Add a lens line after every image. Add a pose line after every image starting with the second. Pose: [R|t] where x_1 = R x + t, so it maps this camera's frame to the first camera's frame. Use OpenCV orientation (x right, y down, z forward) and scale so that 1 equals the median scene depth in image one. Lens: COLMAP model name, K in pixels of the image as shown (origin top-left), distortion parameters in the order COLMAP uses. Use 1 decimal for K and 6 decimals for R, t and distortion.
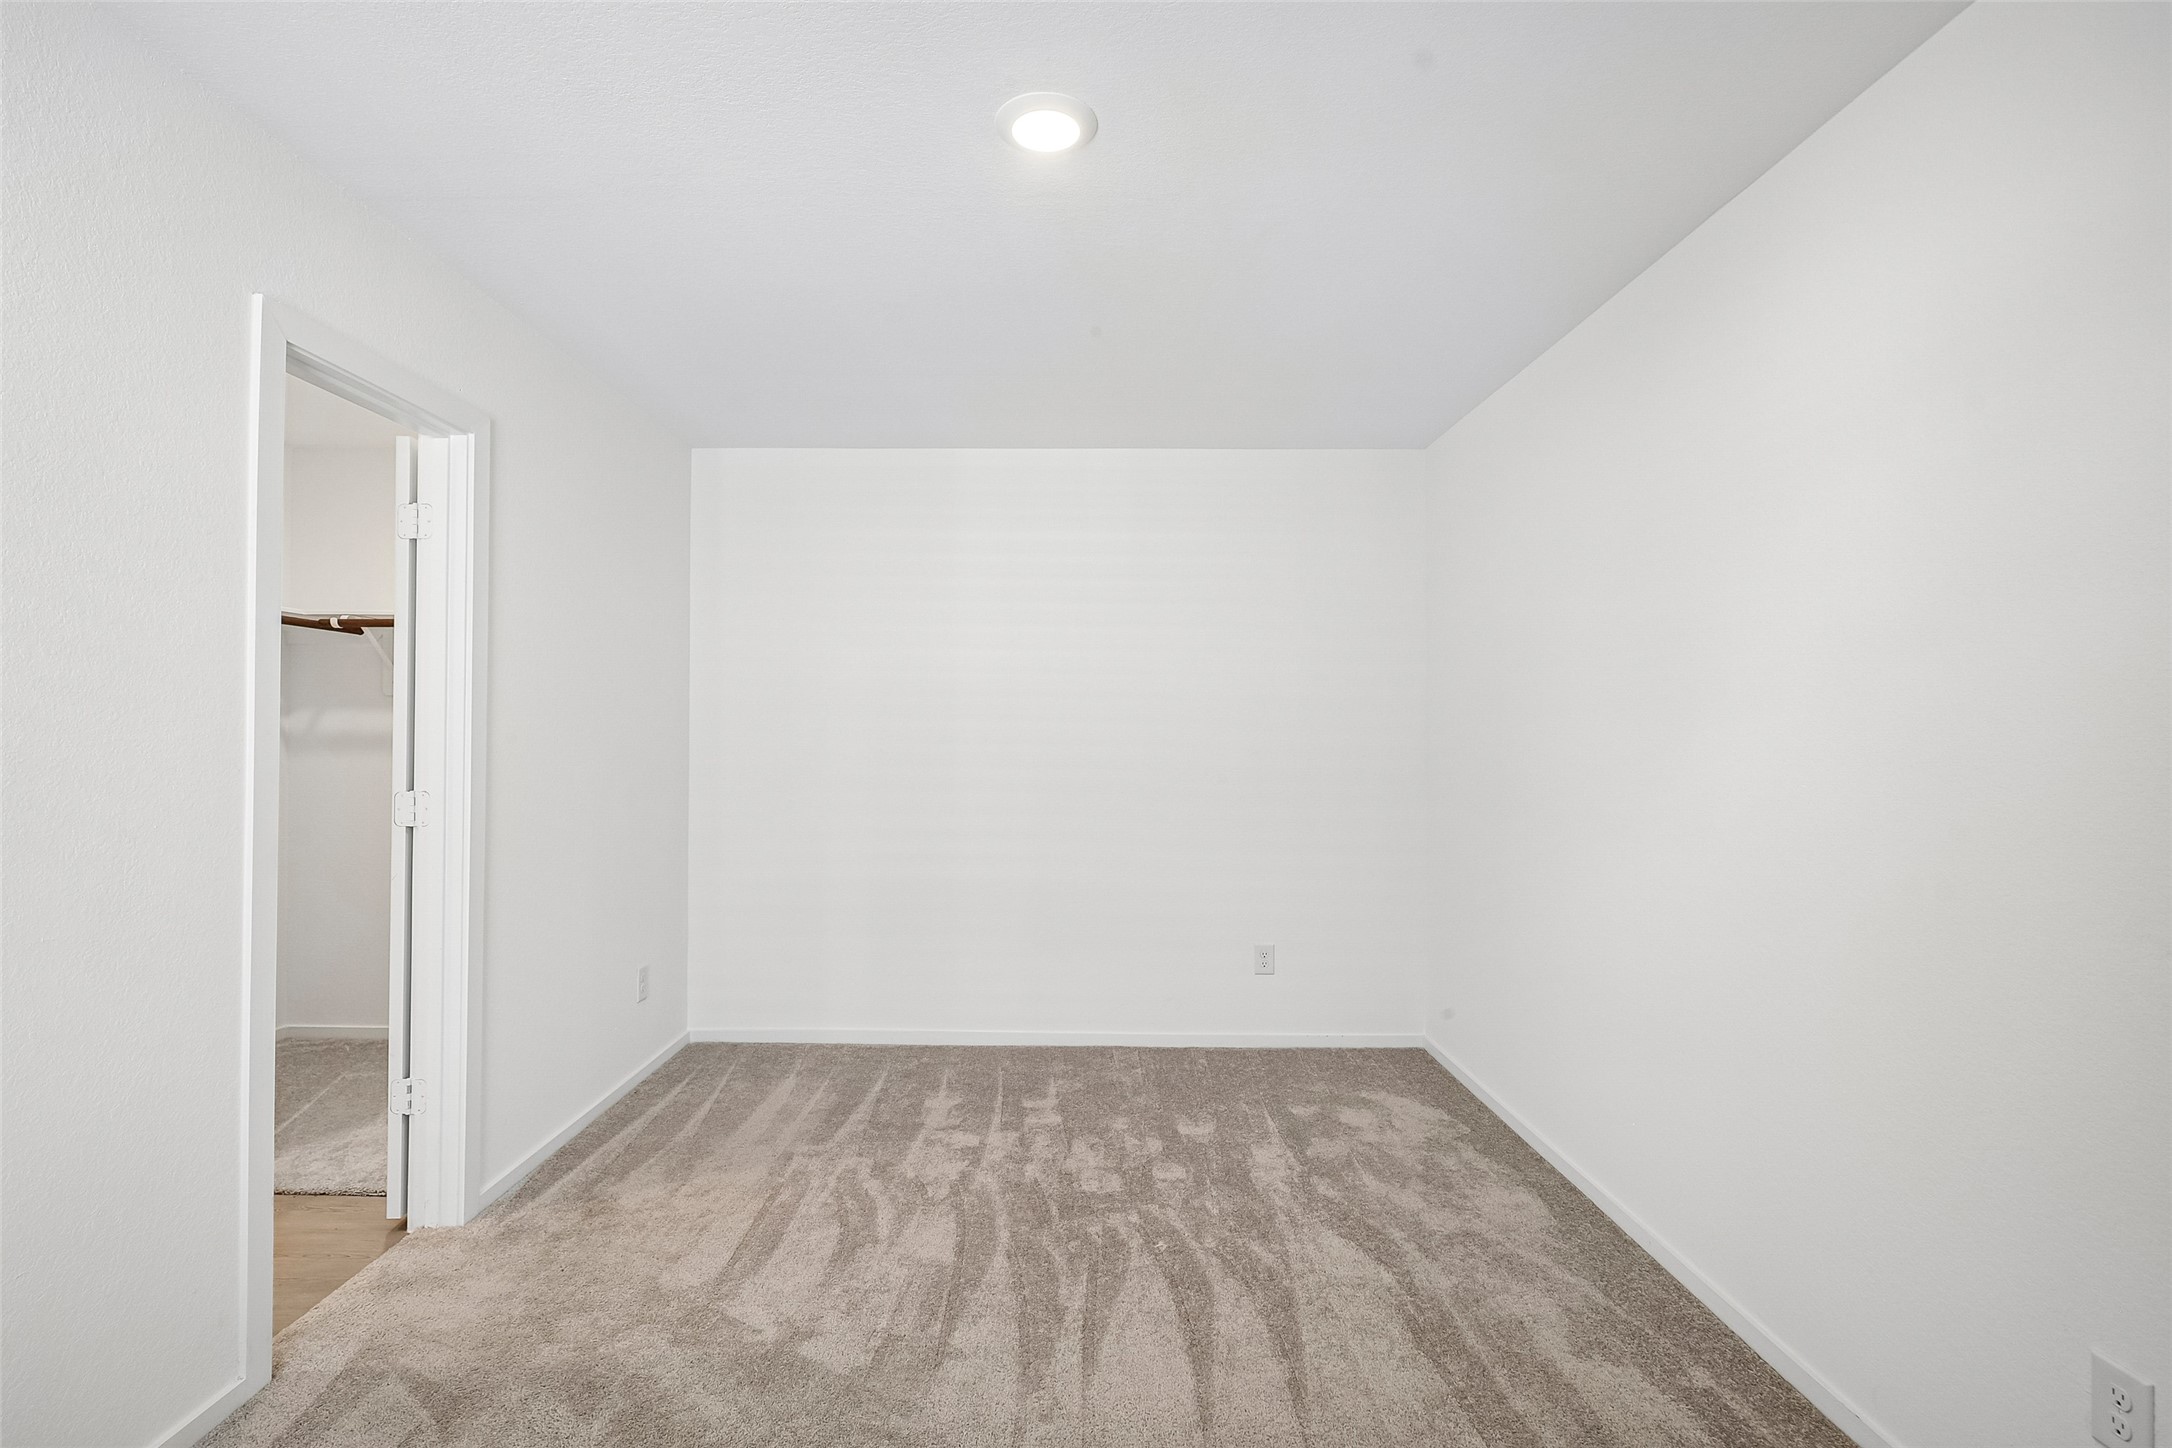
lens RADIAL K [[1009.7, 0, 1079.0], [0, 1009.7, 728.7], [0, 0, 1]] dist [-0.003867, 0.002565]
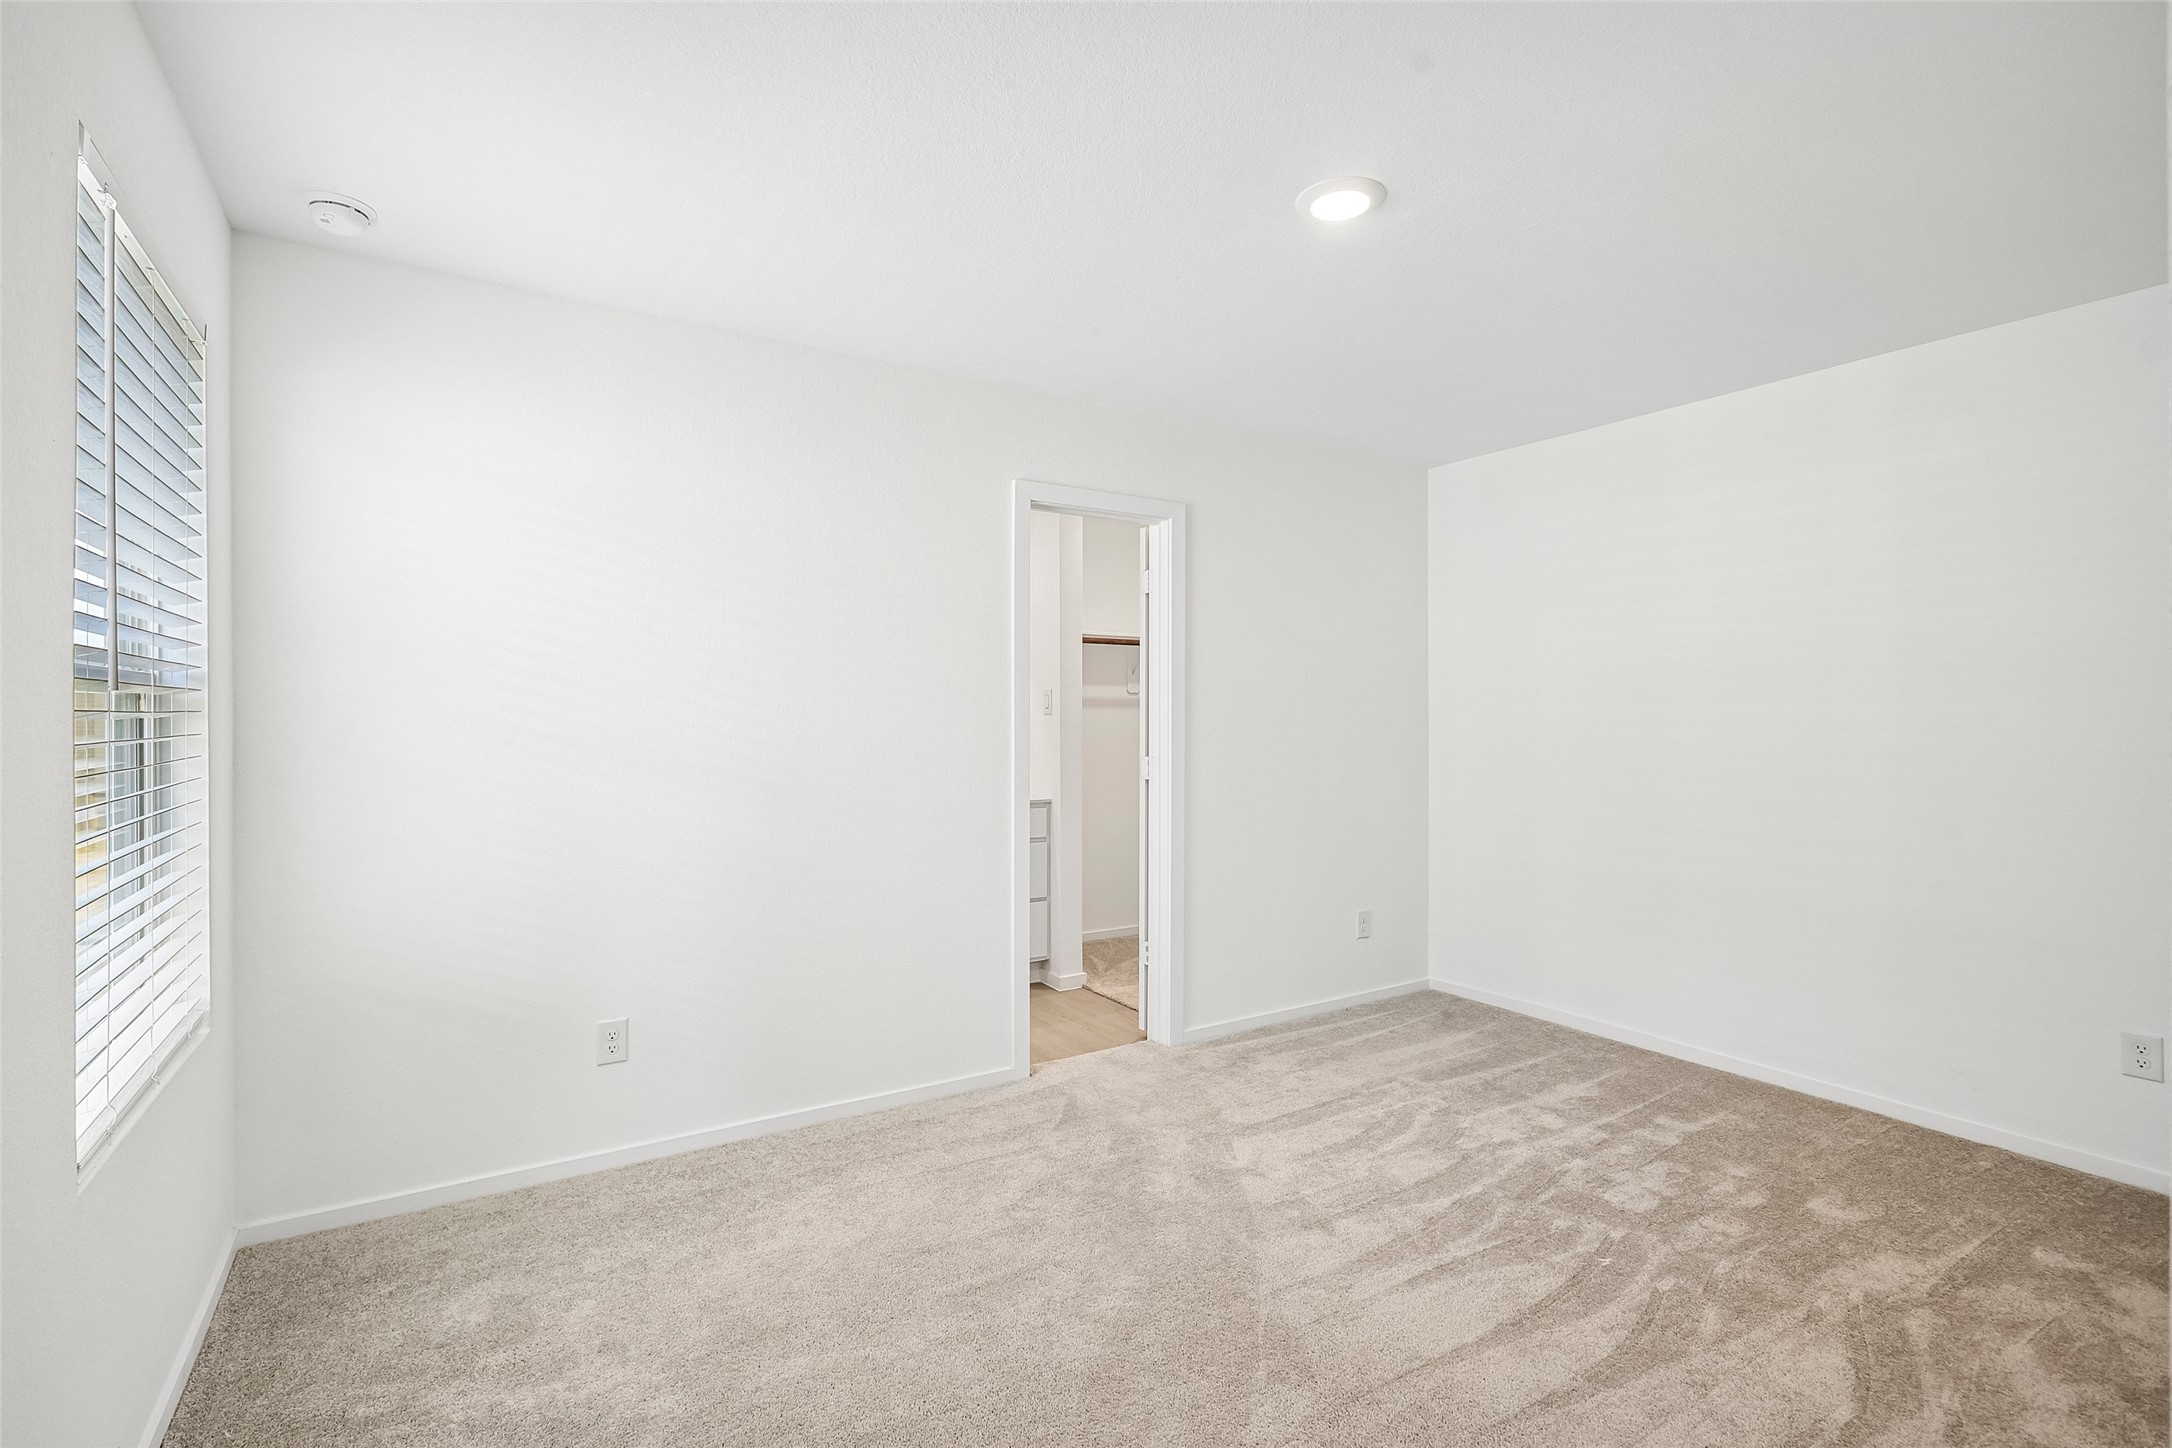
lens RADIAL K [[1009.7, 0, 1075.6], [0, 1009.7, 718.4], [0, 0, 1]] dist [-0.003867, 0.002565]
pose [[0.537395, -0.001706, -0.843329, 0.528474], [0.004664, 0.999989, 0.000949, 0.002217], [0.843318, -0.004444, 0.537396, 0.068669]]
